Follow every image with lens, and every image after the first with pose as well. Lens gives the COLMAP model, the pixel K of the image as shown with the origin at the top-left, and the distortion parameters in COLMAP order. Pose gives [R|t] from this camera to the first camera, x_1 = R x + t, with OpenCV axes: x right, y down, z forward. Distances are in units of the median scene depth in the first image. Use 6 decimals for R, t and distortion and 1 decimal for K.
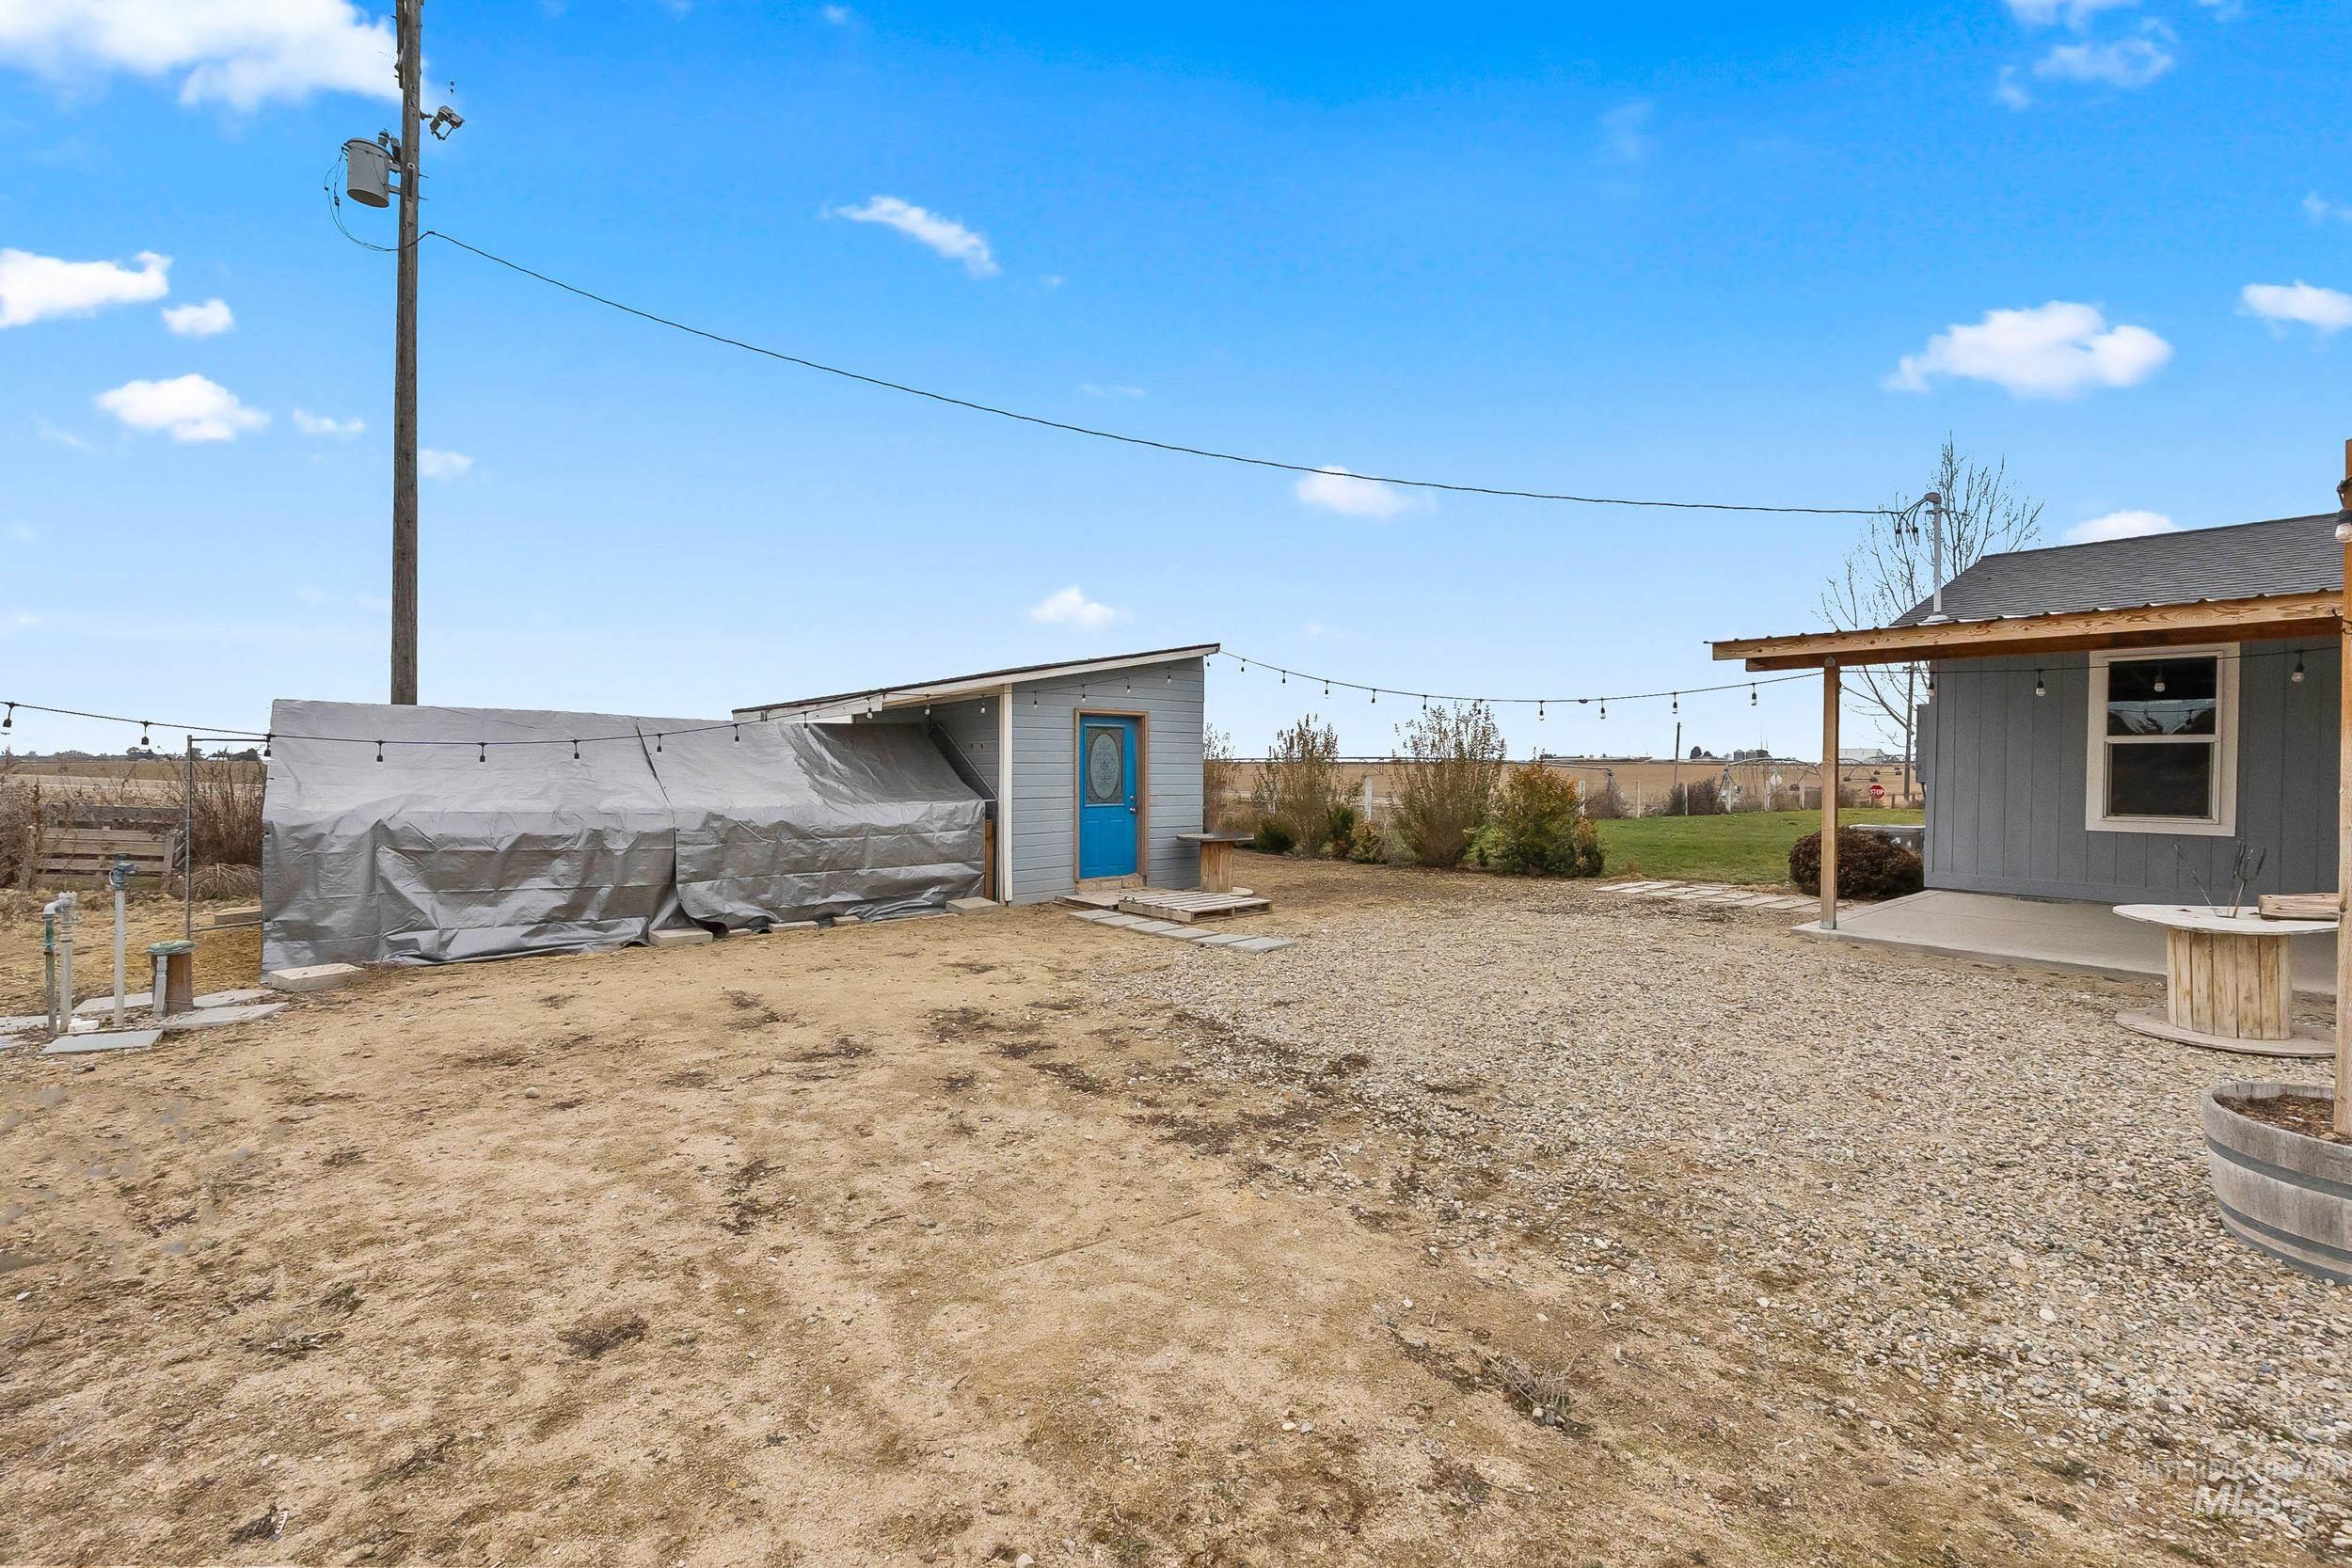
lens RADIAL K [[991.2, 0, 1176.0], [0, 991.2, 784.0], [0, 0, 1]] dist [-0.002706, -0.000660]
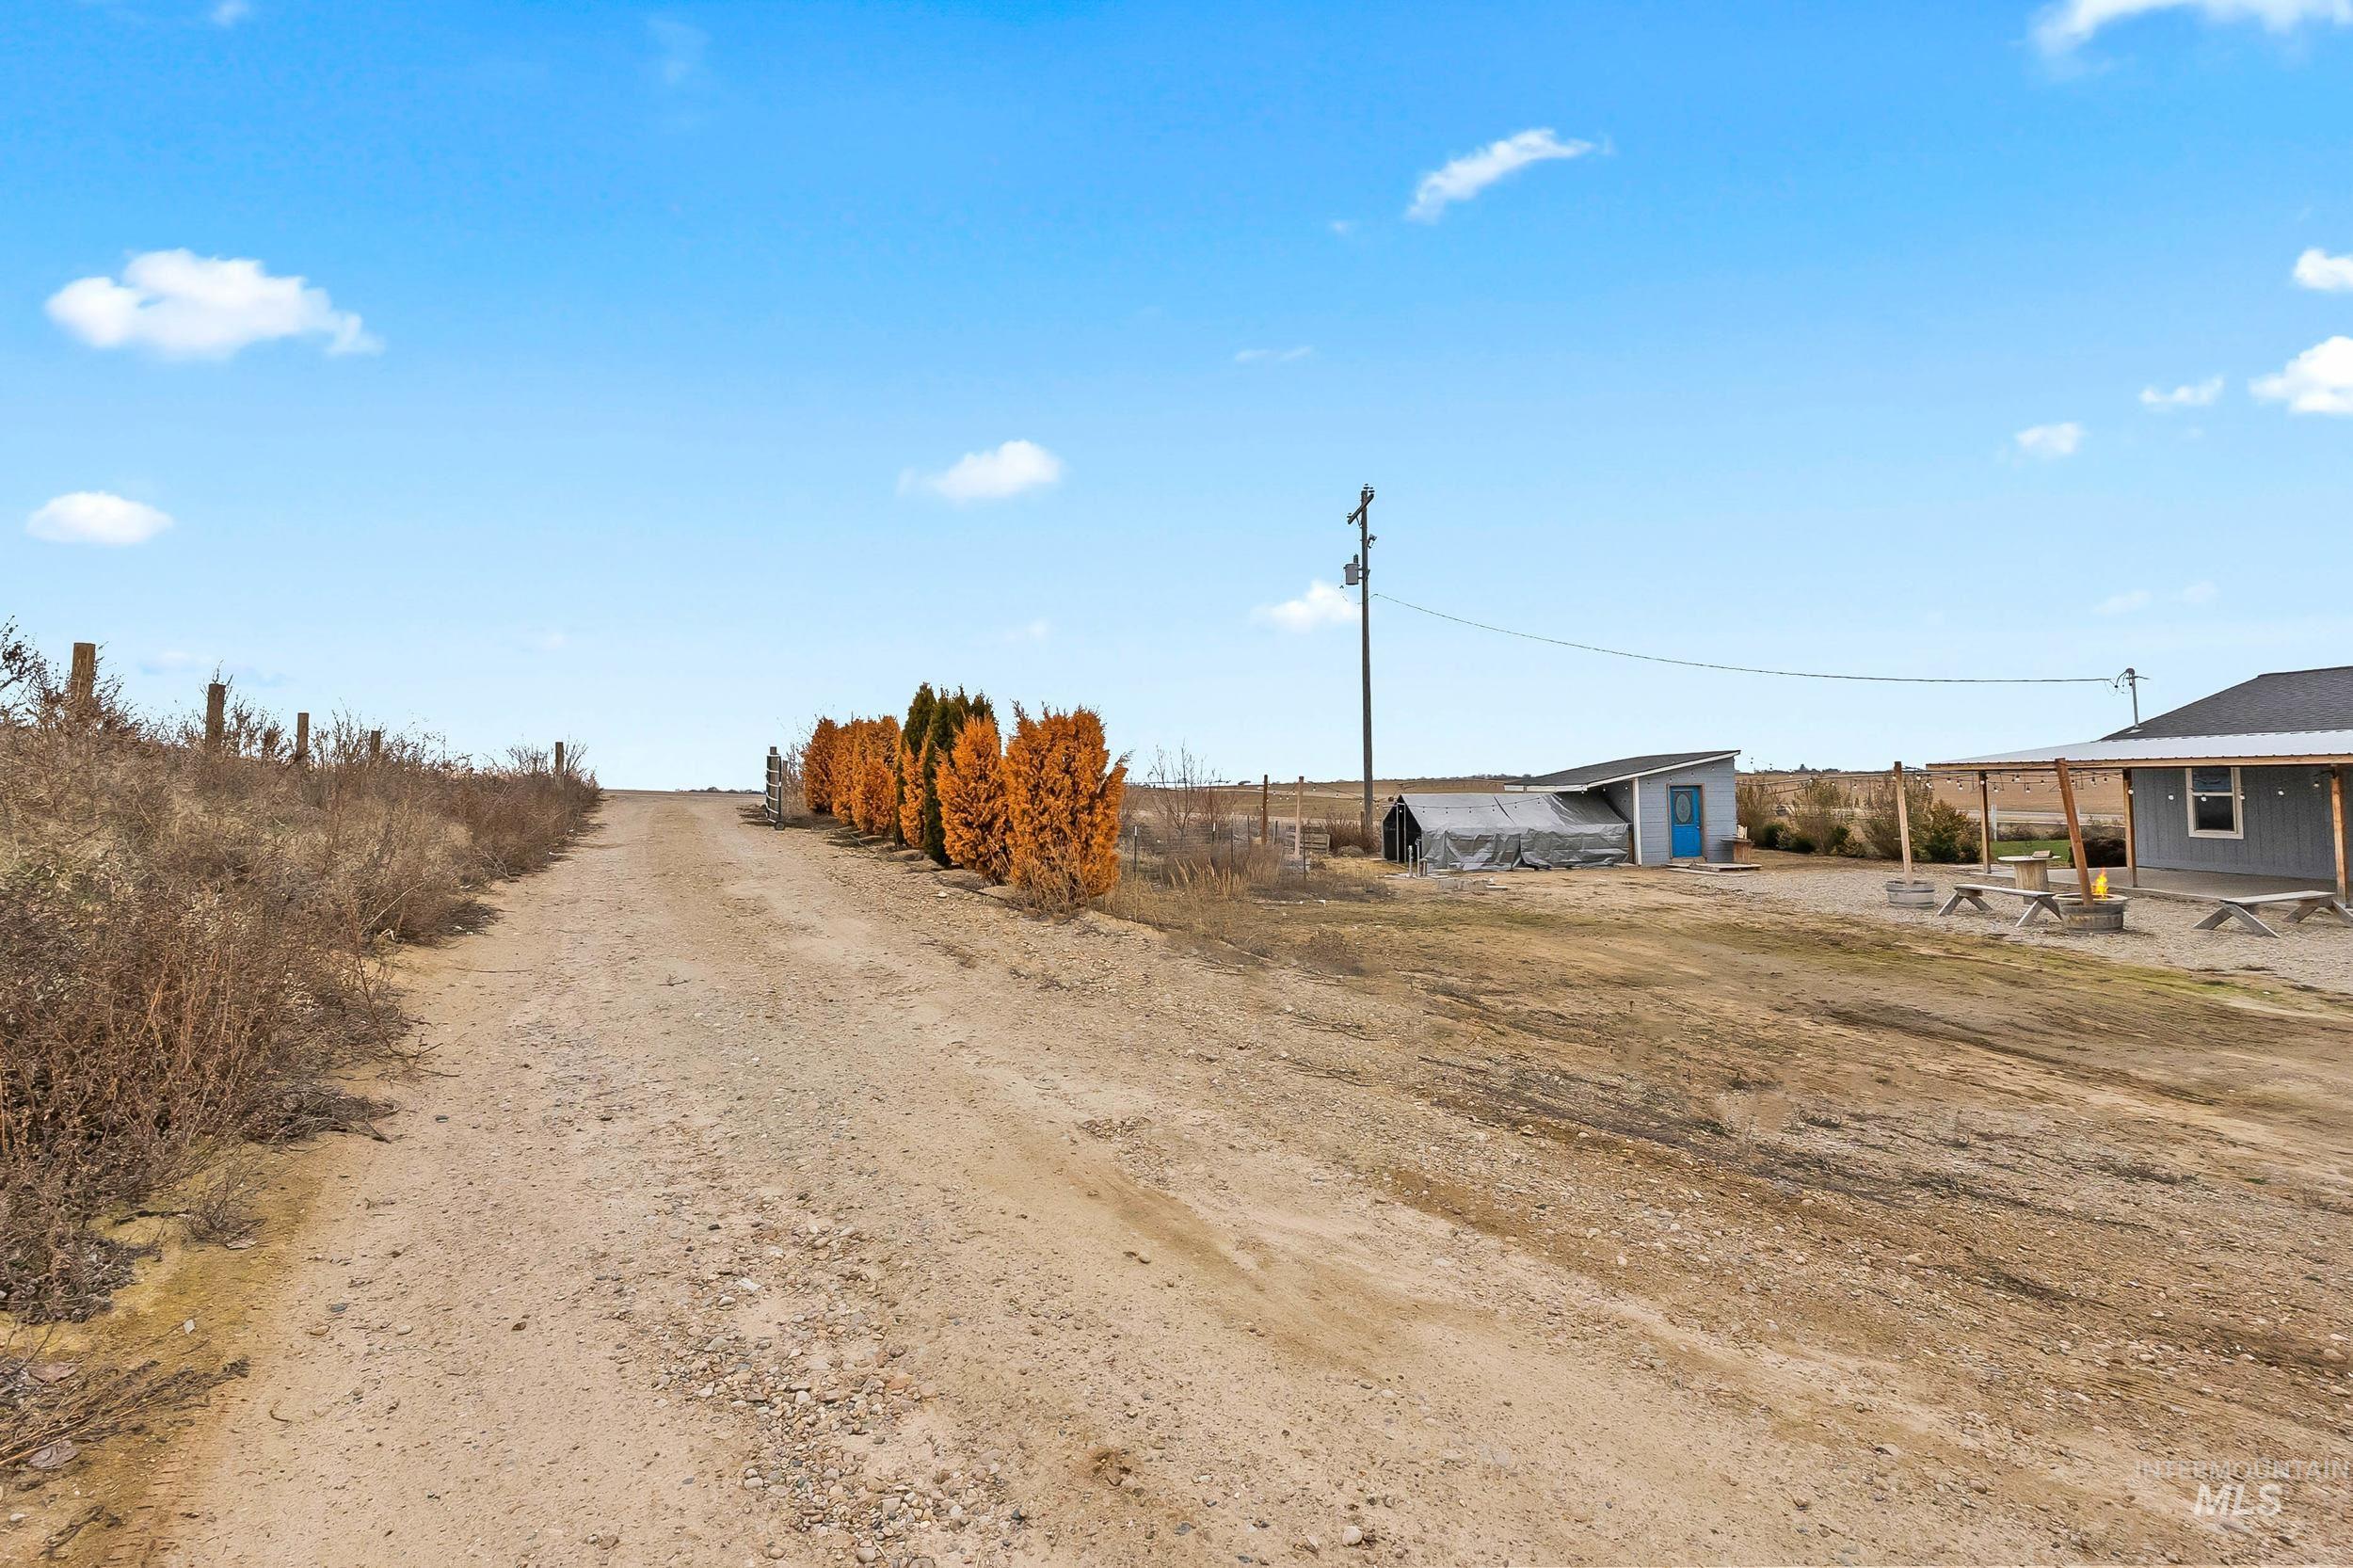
lens RADIAL K [[1045.2, 0, 1167.6], [0, 1045.2, 744.5], [0, 0, 1]] dist [-0.003187, -0.001263]
pose [[0.838674, -0.042958, -0.542937, 0.268908], [0.012546, 0.998144, -0.059594, -0.039947], [0.544489, 0.043169, 0.837656, -1.831999]]
